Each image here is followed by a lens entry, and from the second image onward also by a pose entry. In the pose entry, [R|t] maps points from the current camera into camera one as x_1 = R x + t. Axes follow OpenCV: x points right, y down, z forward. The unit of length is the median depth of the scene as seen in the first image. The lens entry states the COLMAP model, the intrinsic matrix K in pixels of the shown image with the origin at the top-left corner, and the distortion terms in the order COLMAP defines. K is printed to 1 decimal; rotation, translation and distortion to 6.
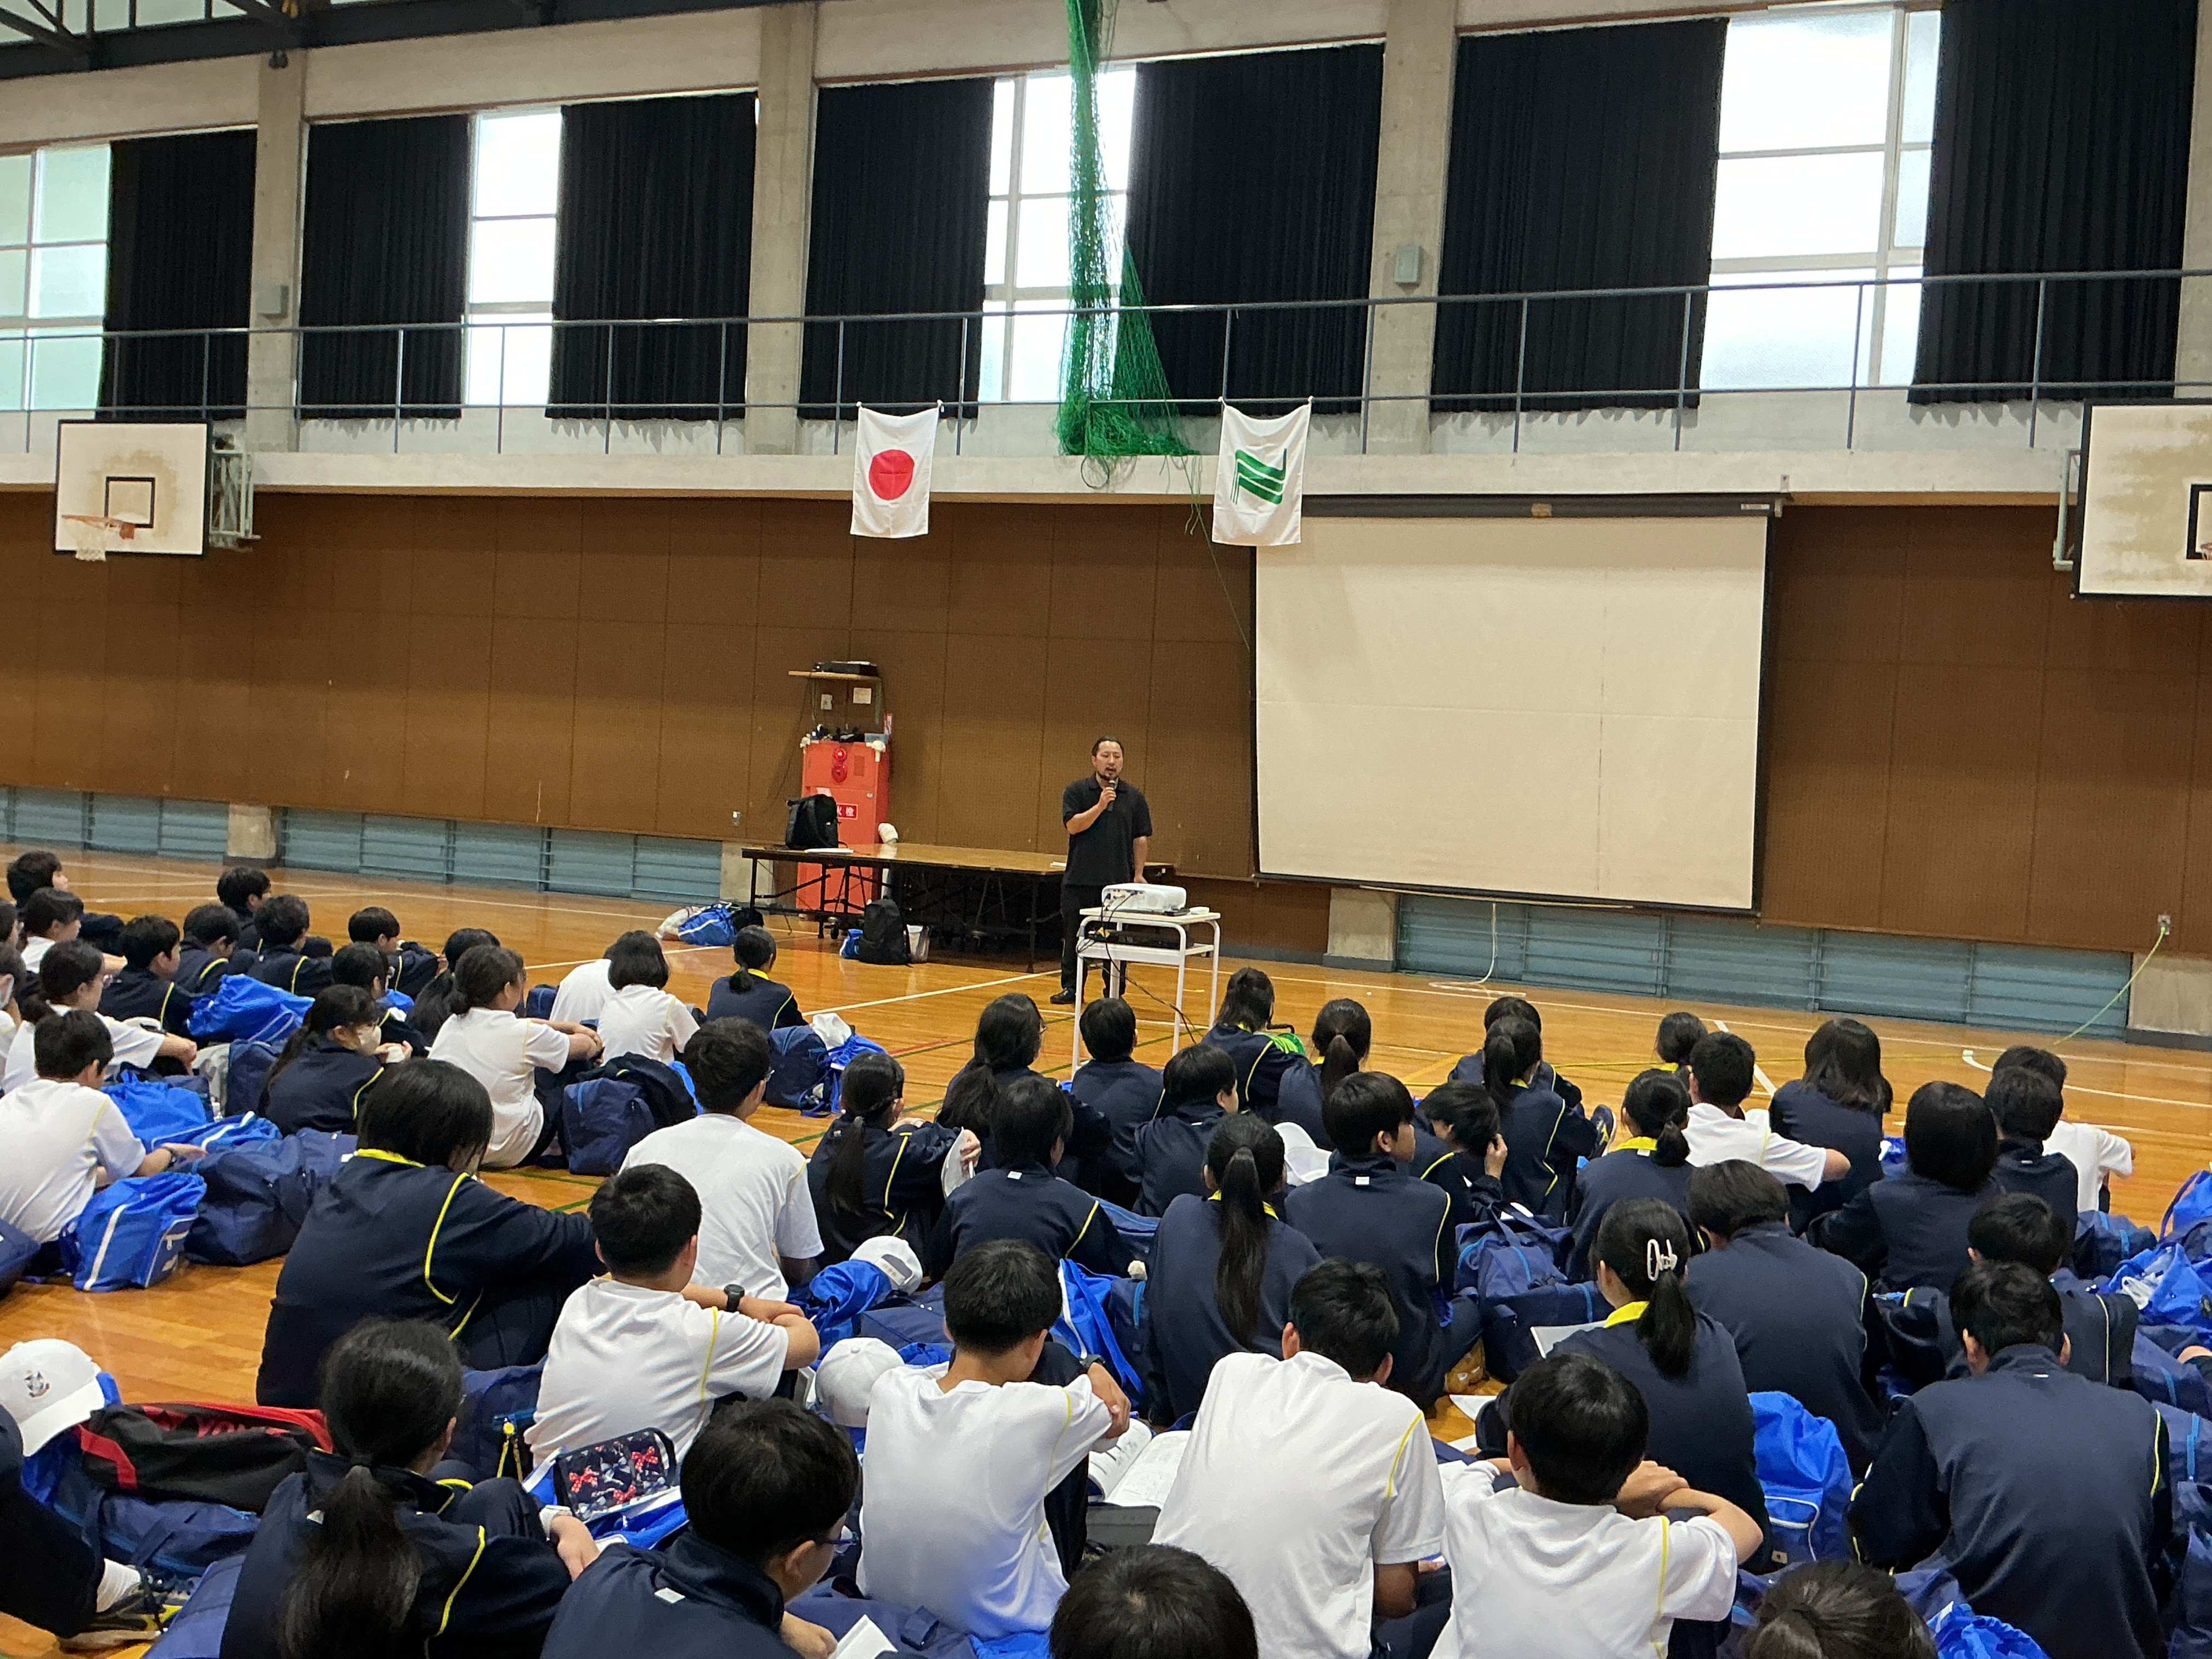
lens RADIAL K [[2187.3, 0, 1106.0], [0, 2187.3, 829.5], [0, 0, 1]] dist [0.171496, -0.405355]
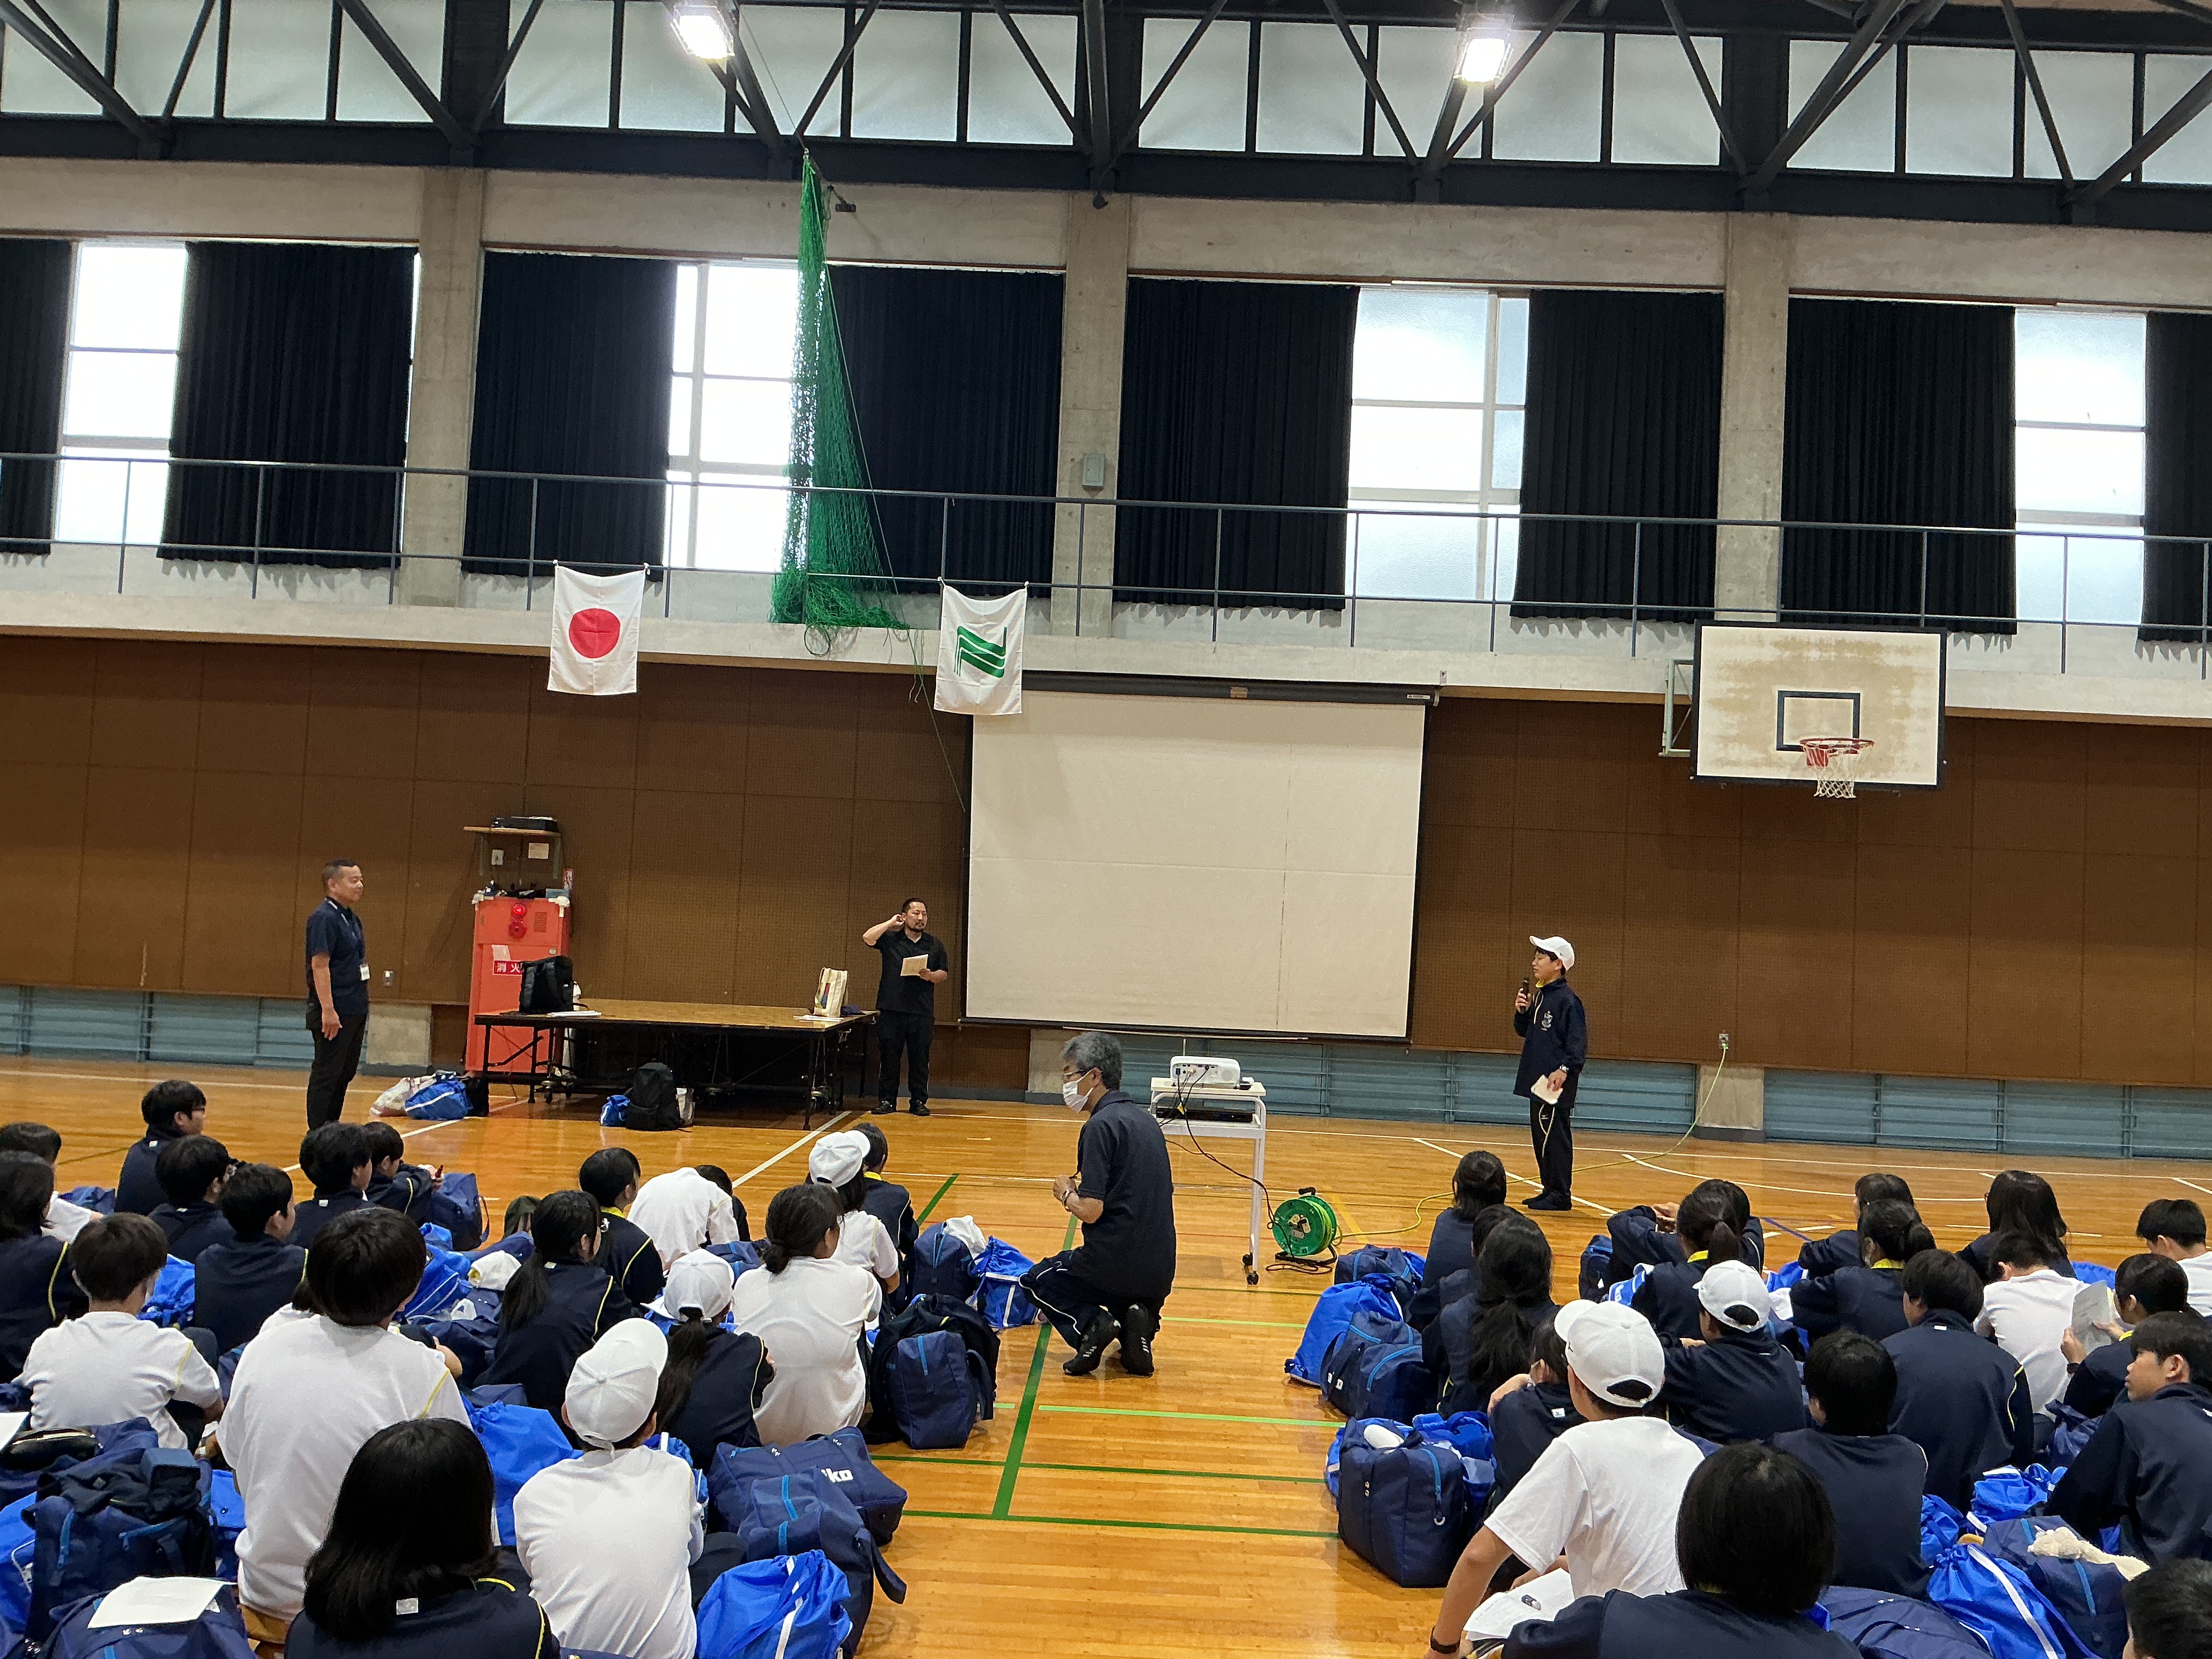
lens RADIAL K [[1873.6, 0, 1155.9], [0, 1873.6, 823.3], [0, 0, 1]] dist [0.153422, -0.300475]
pose [[0.930027, 0.004547, 0.367464, -0.184244], [0.019020, 0.997988, -0.060487, -0.017986], [-0.366999, 0.063244, 0.928069, 0.111549]]
